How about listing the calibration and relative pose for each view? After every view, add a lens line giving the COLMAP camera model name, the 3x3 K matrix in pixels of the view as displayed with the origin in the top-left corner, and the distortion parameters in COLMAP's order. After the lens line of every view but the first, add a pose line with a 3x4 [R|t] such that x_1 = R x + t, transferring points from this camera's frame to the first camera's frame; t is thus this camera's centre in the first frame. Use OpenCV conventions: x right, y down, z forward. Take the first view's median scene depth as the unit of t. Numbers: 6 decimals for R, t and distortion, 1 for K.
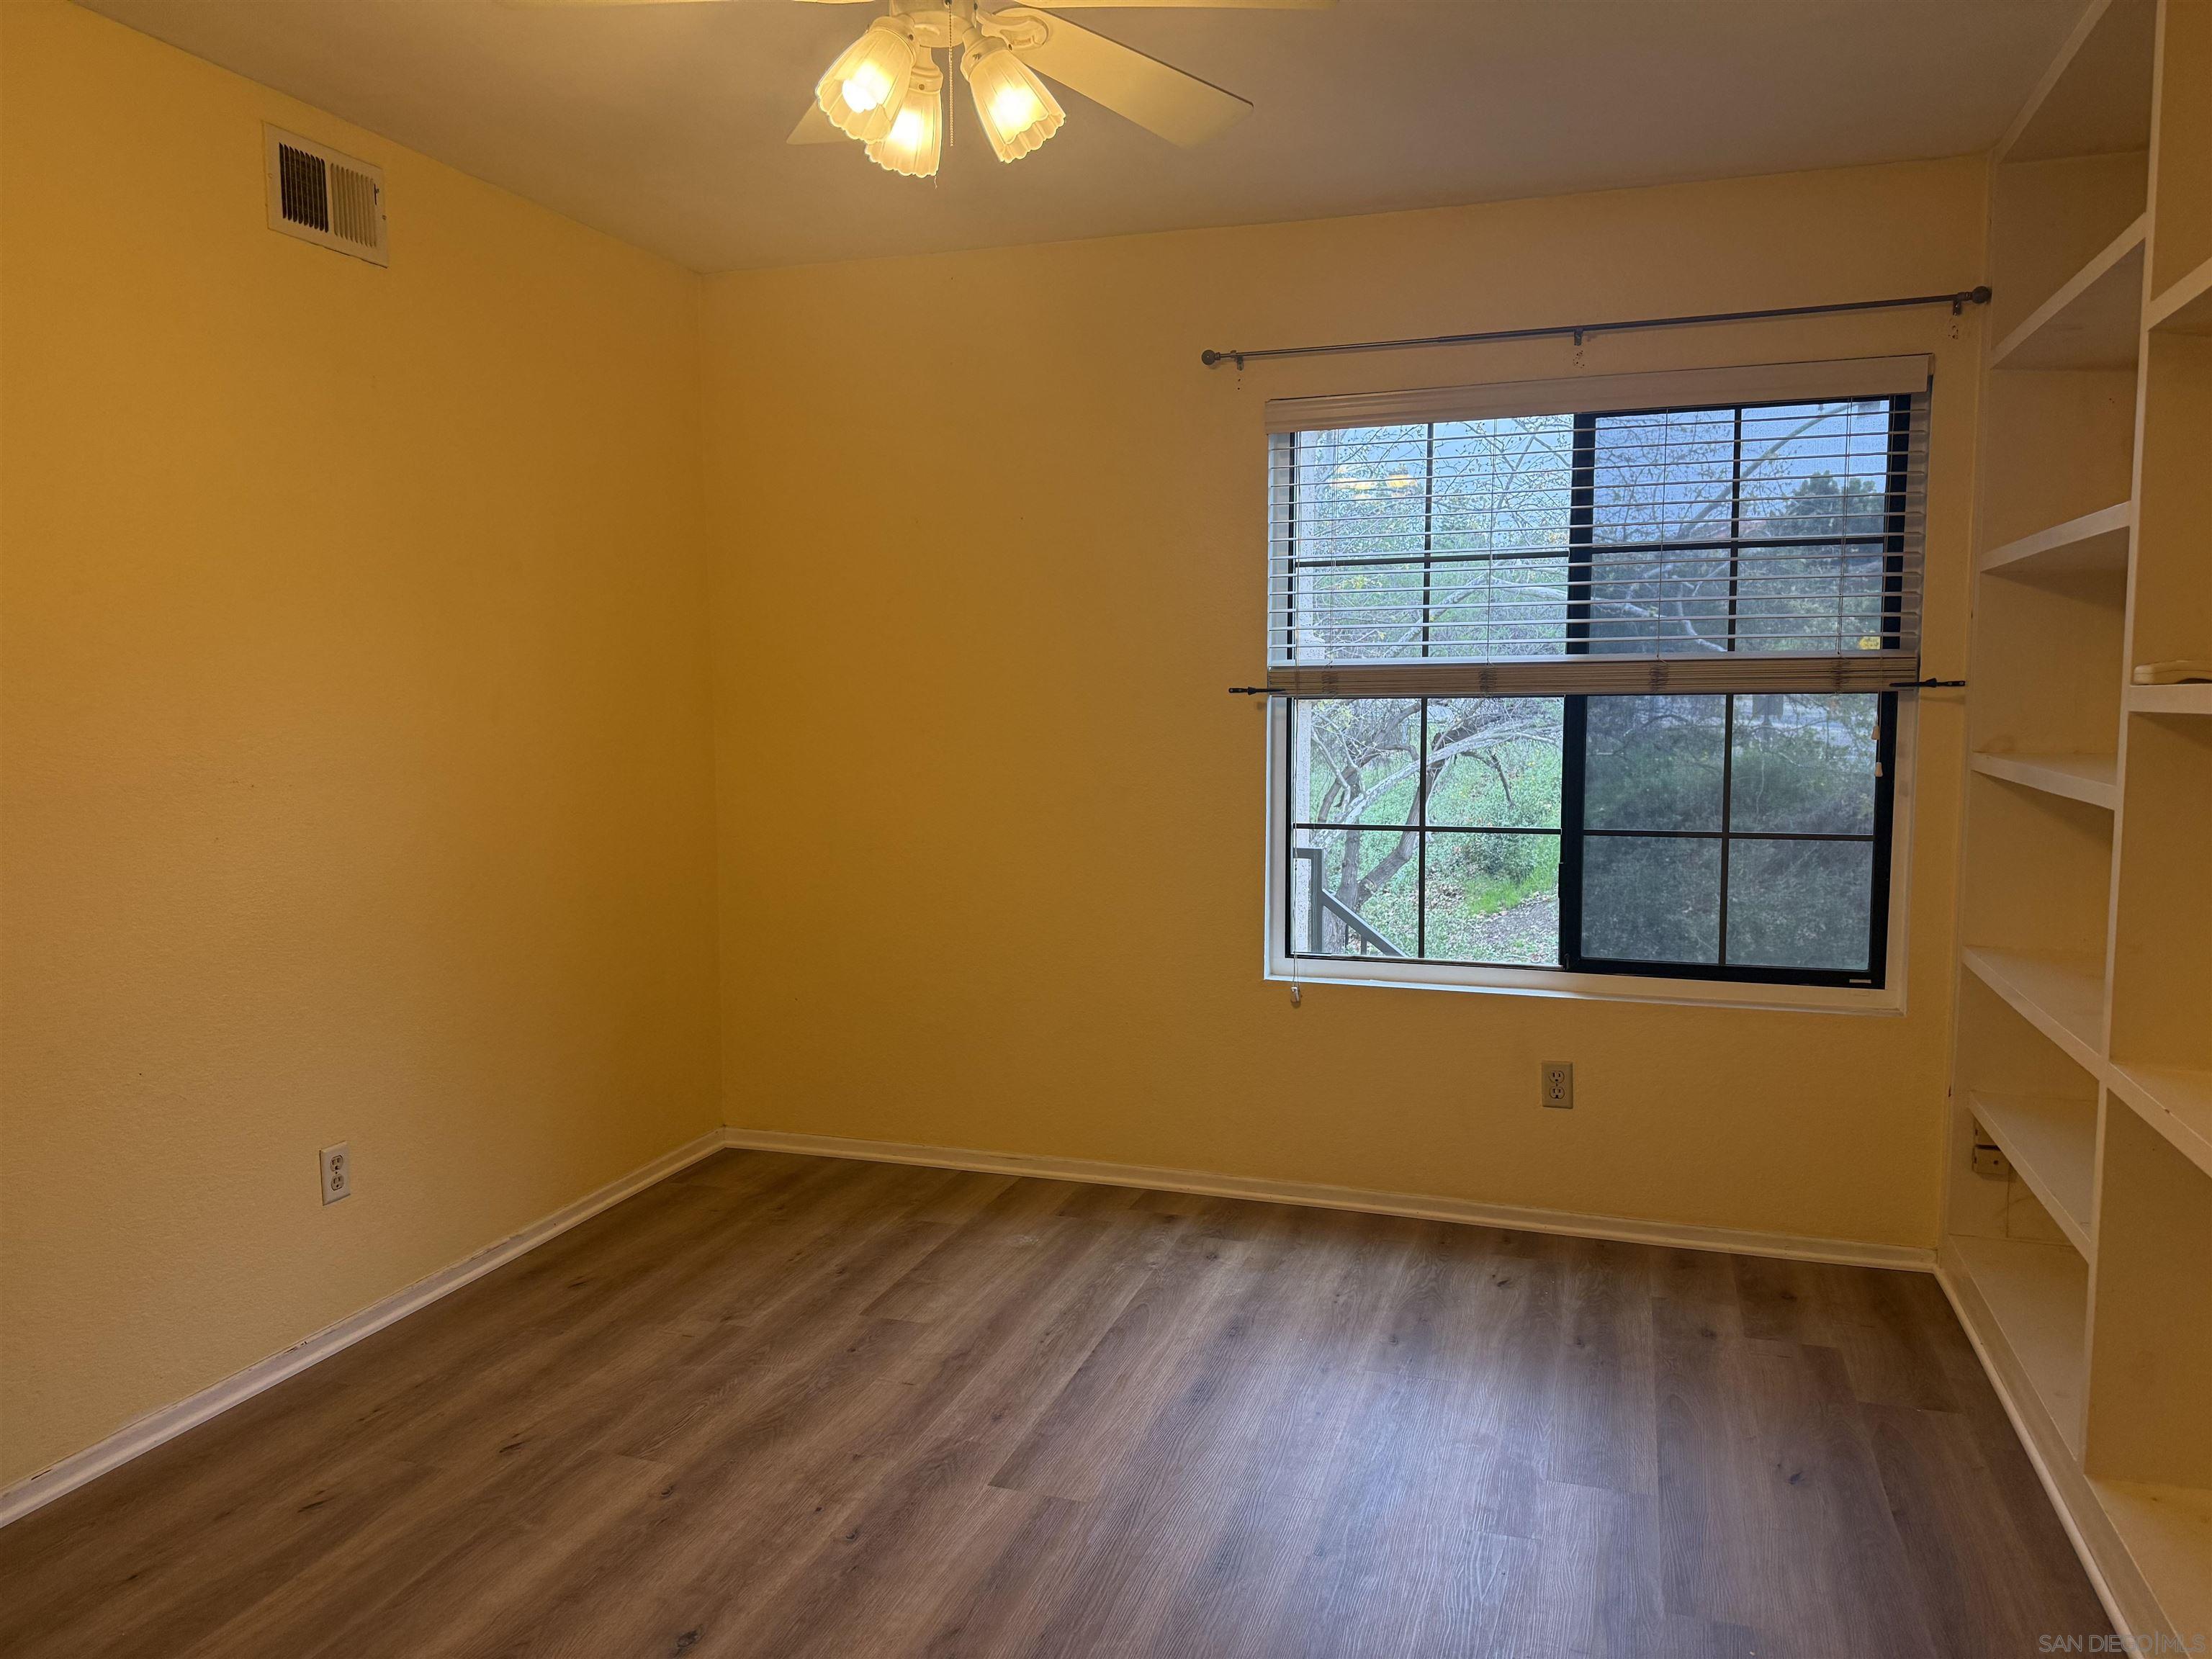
lens RADIAL K [[1545.2, 0, 1114.8], [0, 1545.2, 837.4], [0, 0, 1]] dist [0.077466, -0.100418]
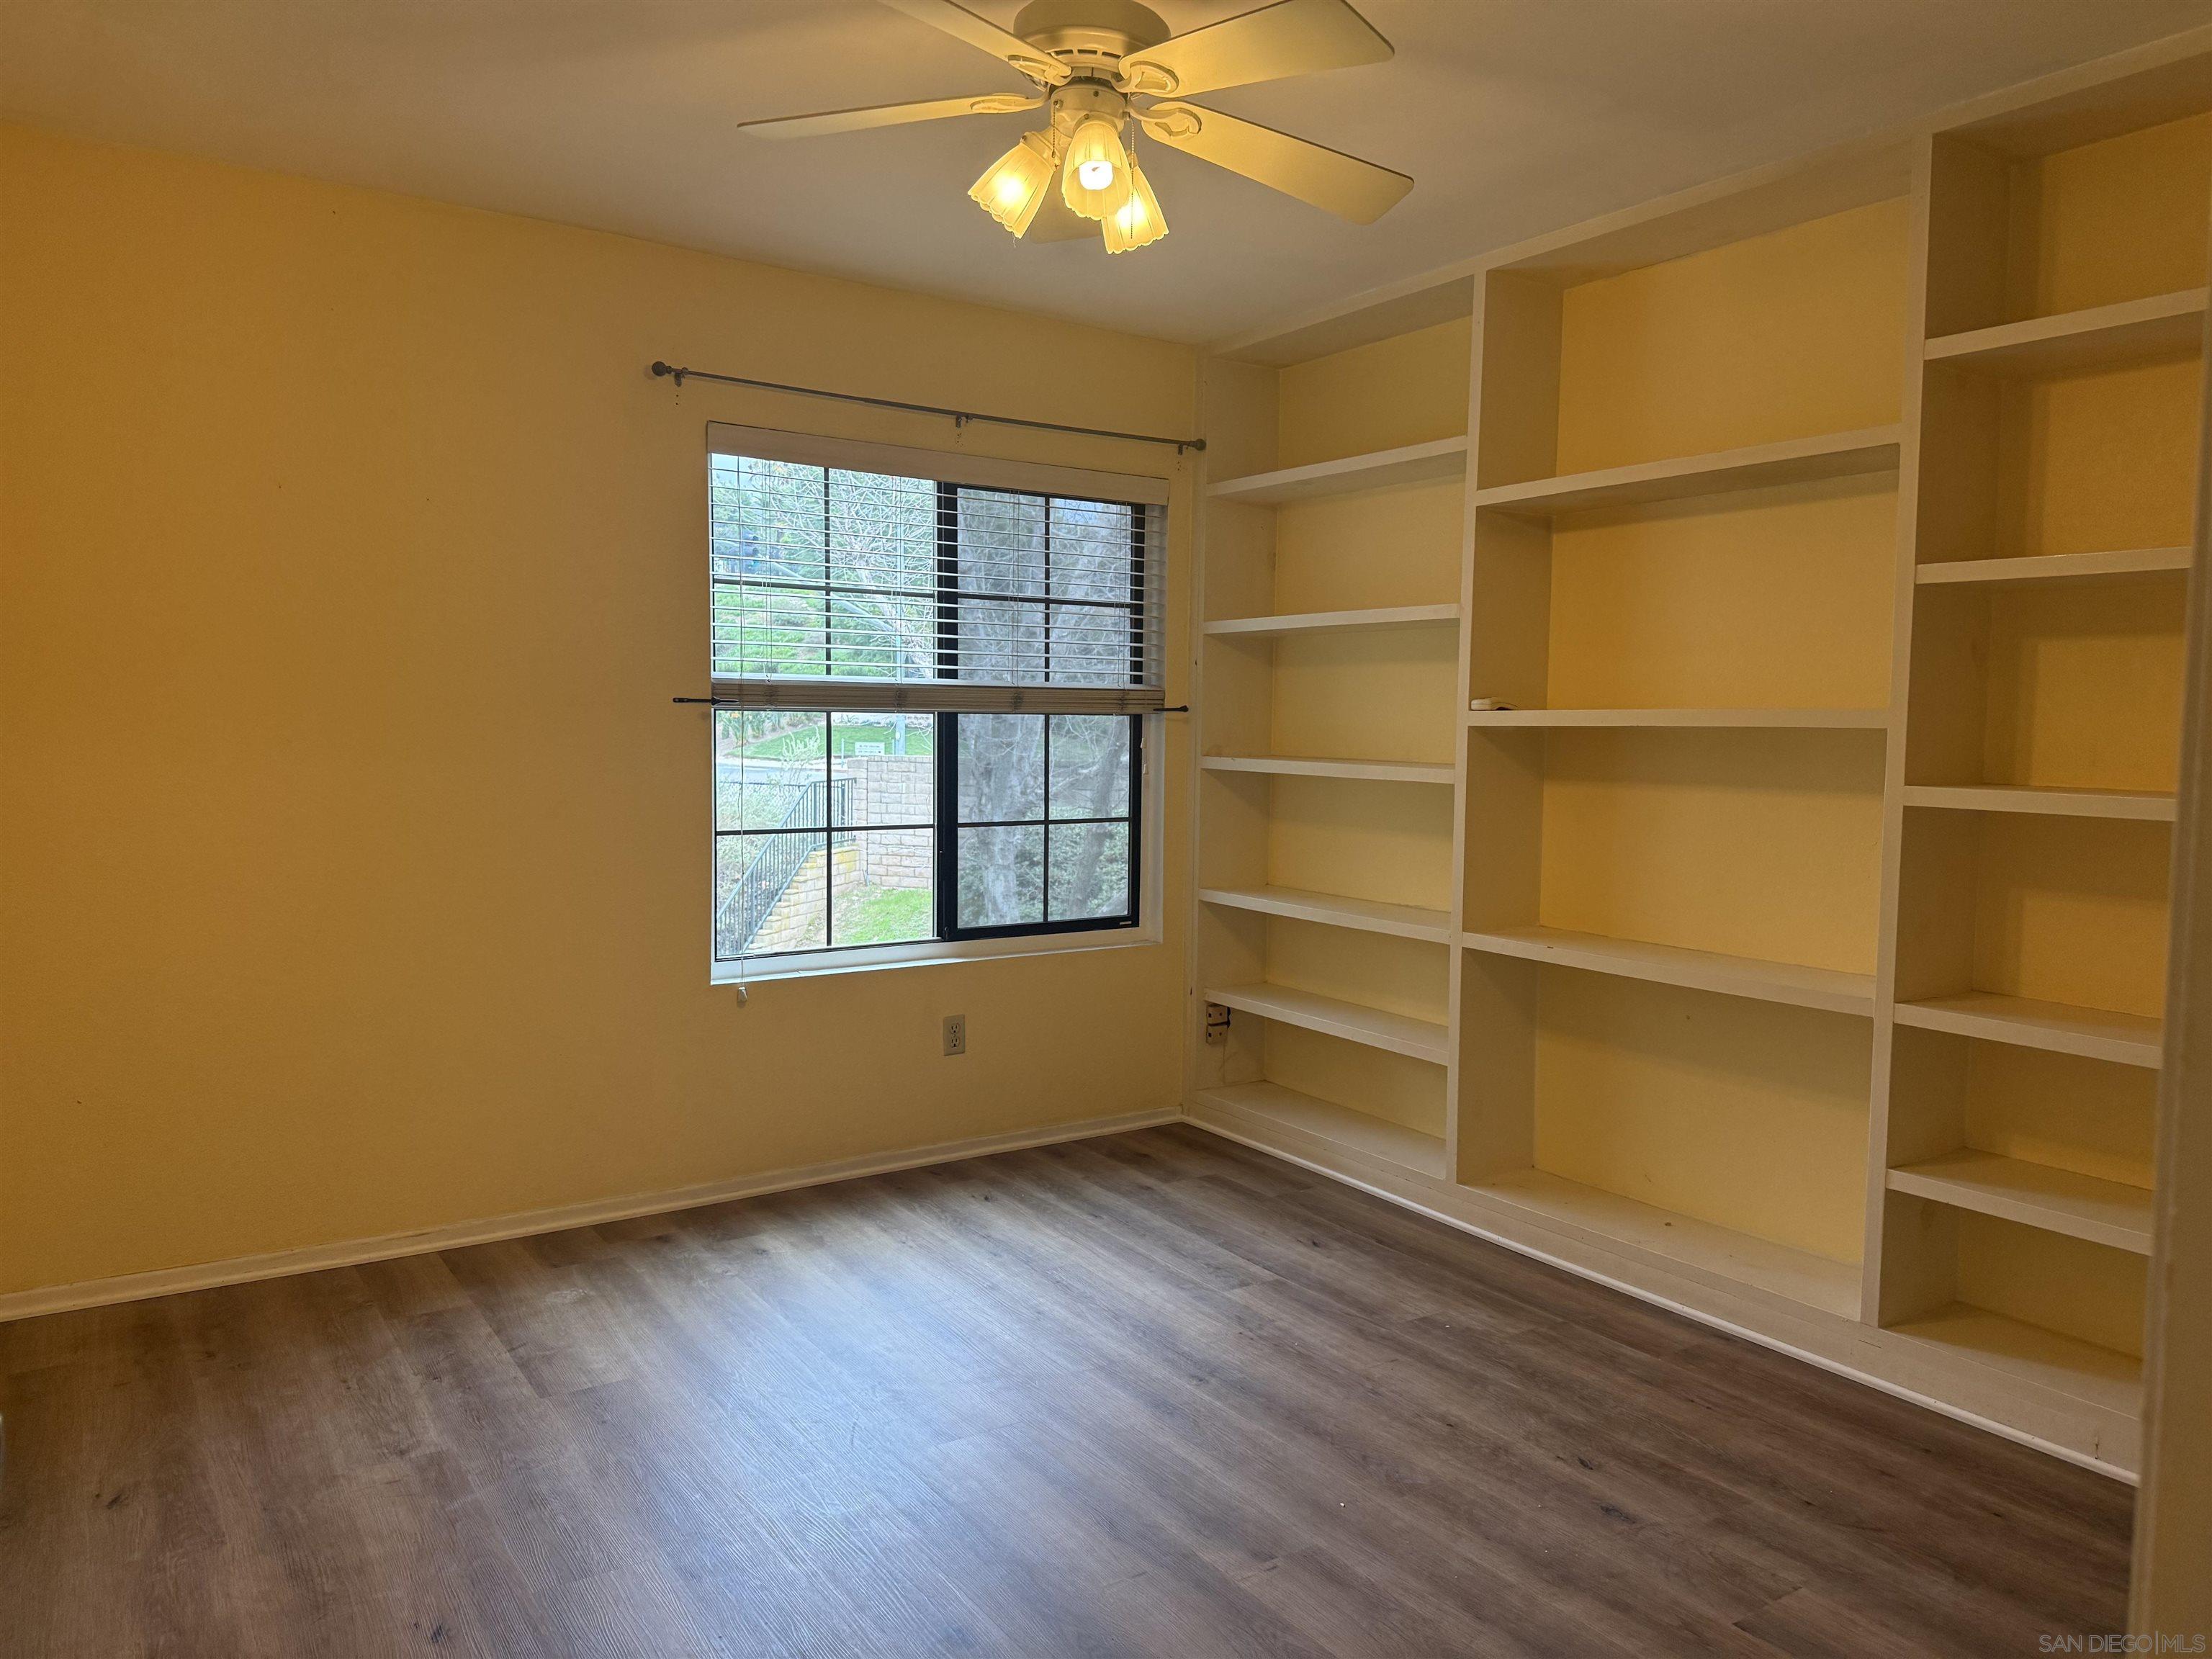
lens RADIAL K [[1545.2, 0, 1118.8], [0, 1545.2, 831.5], [0, 0, 1]] dist [0.077466, -0.100418]
pose [[0.603259, -0.044560, 0.796300, -0.584795], [0.060508, 0.998117, 0.010014, -0.002909], [-0.795247, 0.042142, 0.604819, 0.168832]]
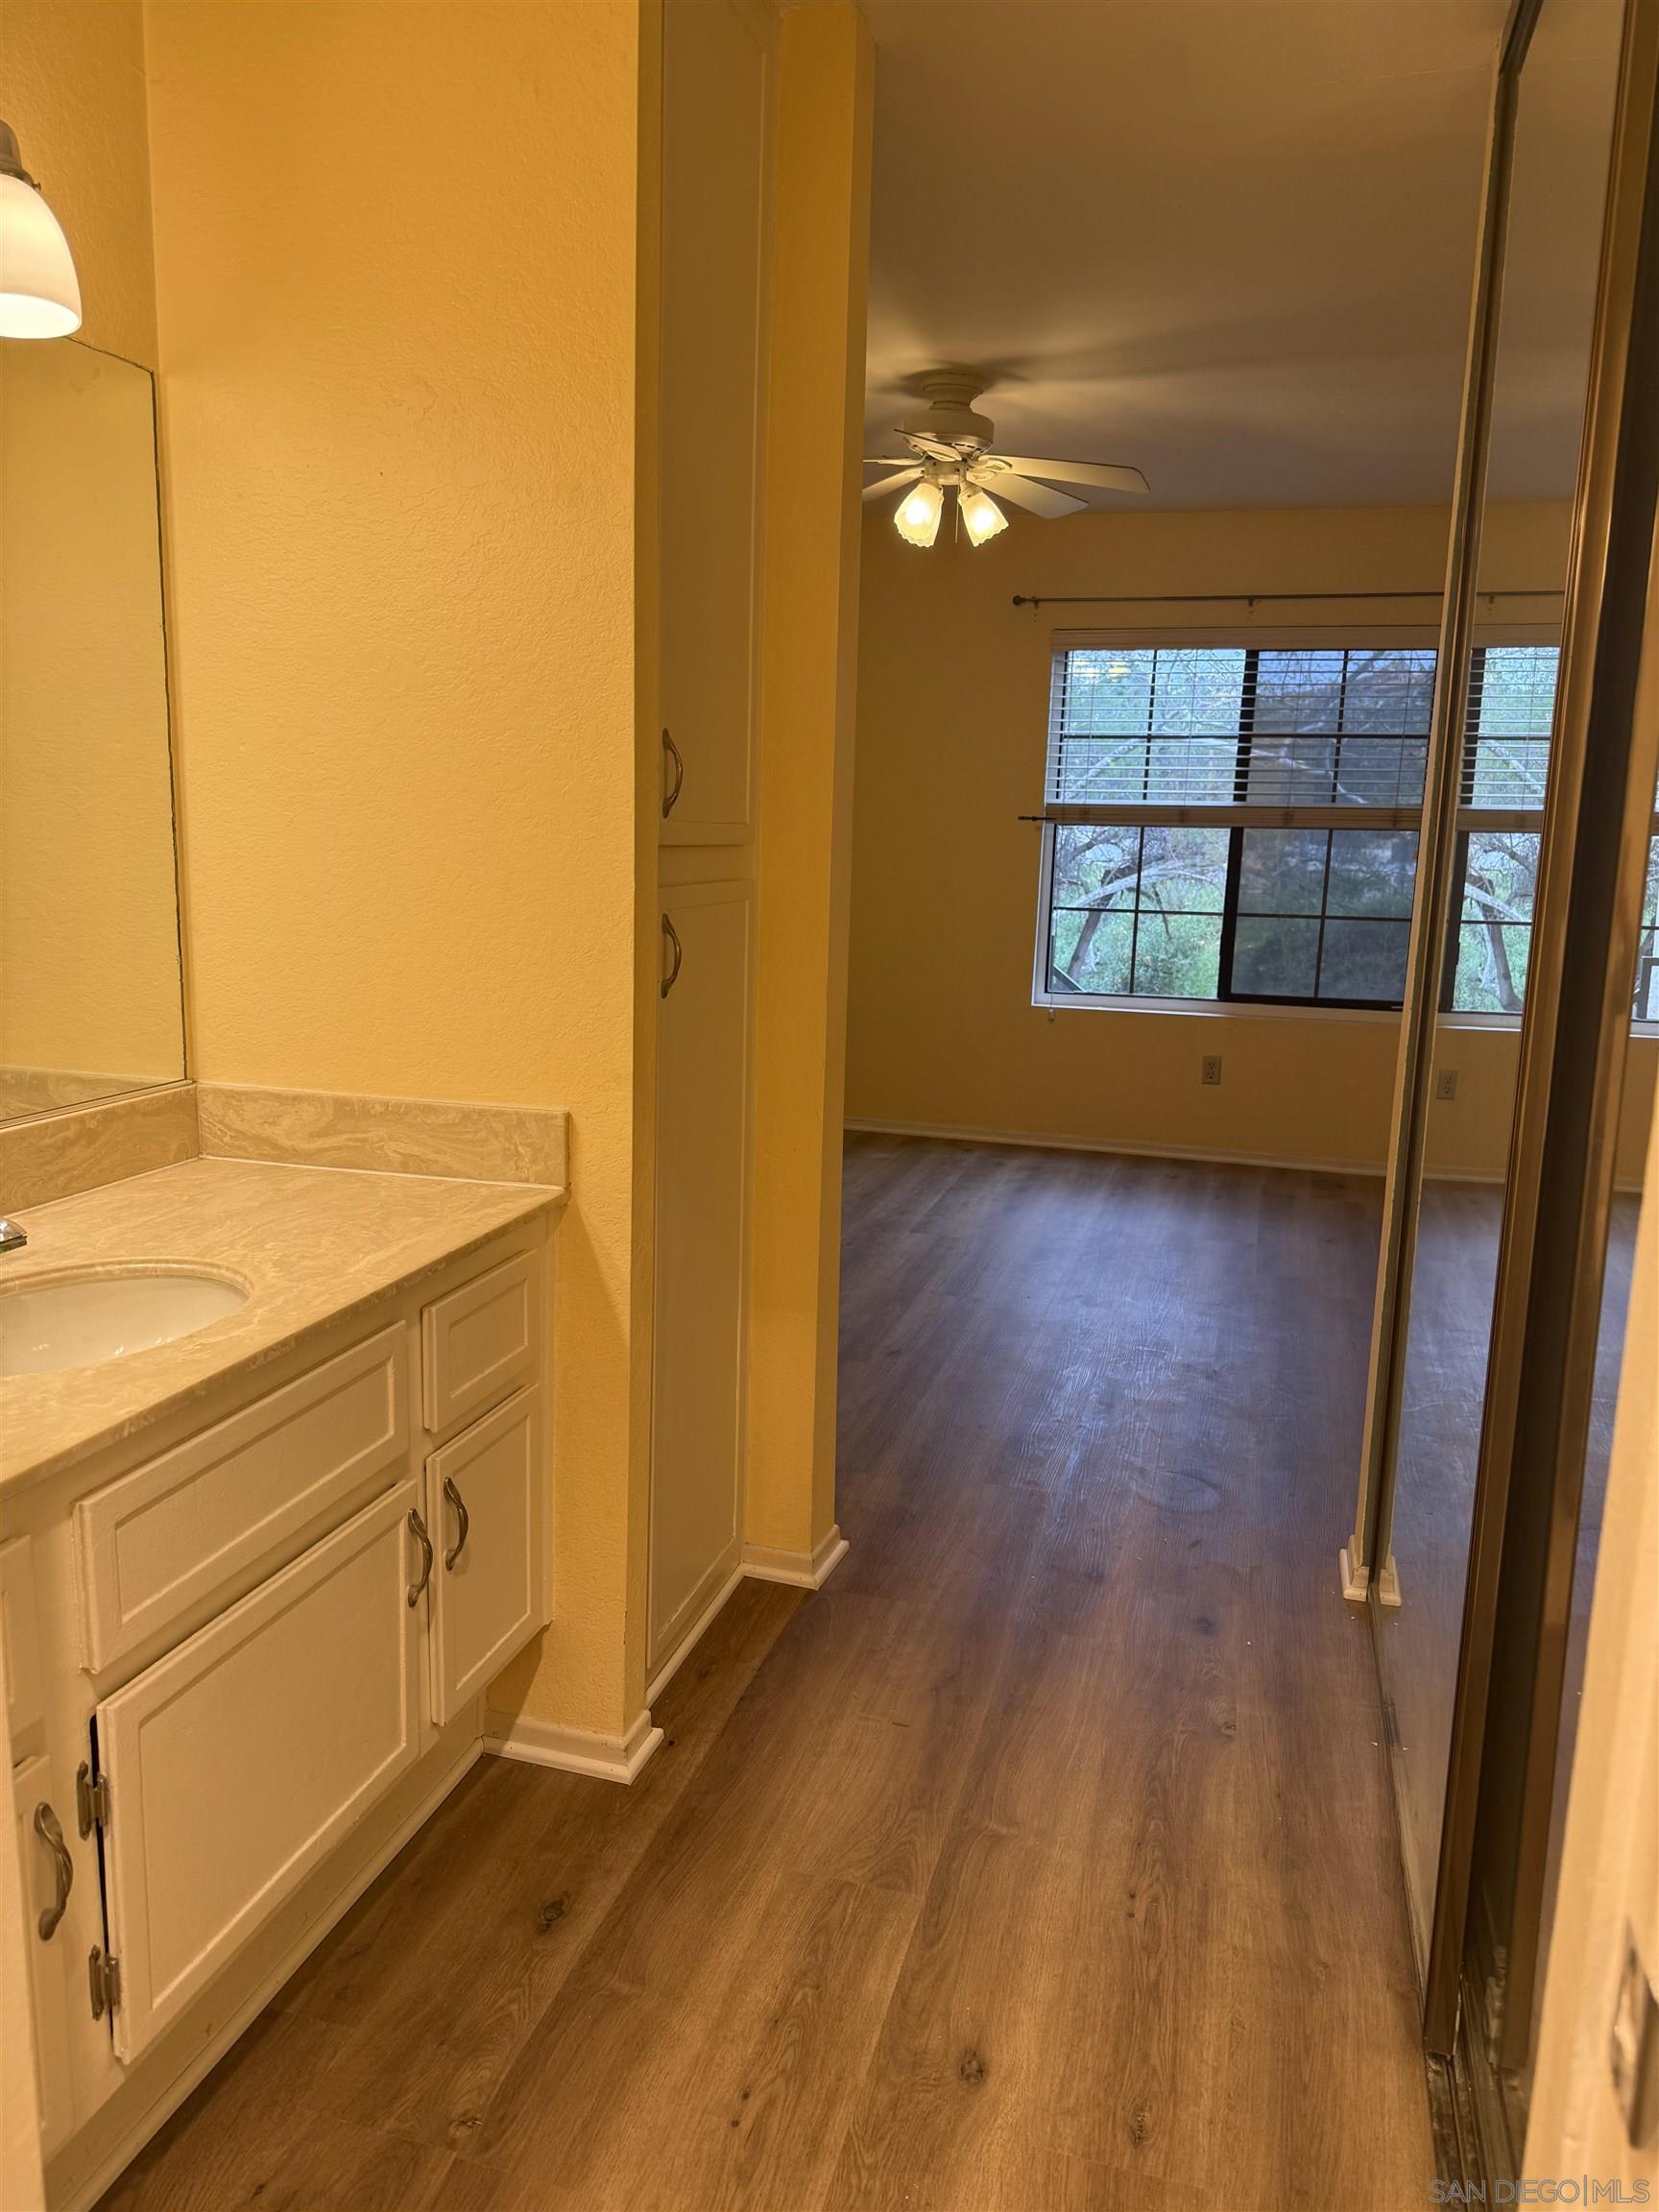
lens RADIAL K [[1545.2, 0, 816.7], [0, 1545.2, 1117.2], [0, 0, 1]] dist [0.077466, -0.100418]
pose [[0.998983, 0.027495, 0.035727, -0.185567], [-0.030684, 0.995287, 0.091994, 0.071218], [-0.033030, -0.092997, 0.995118, -0.608800]]
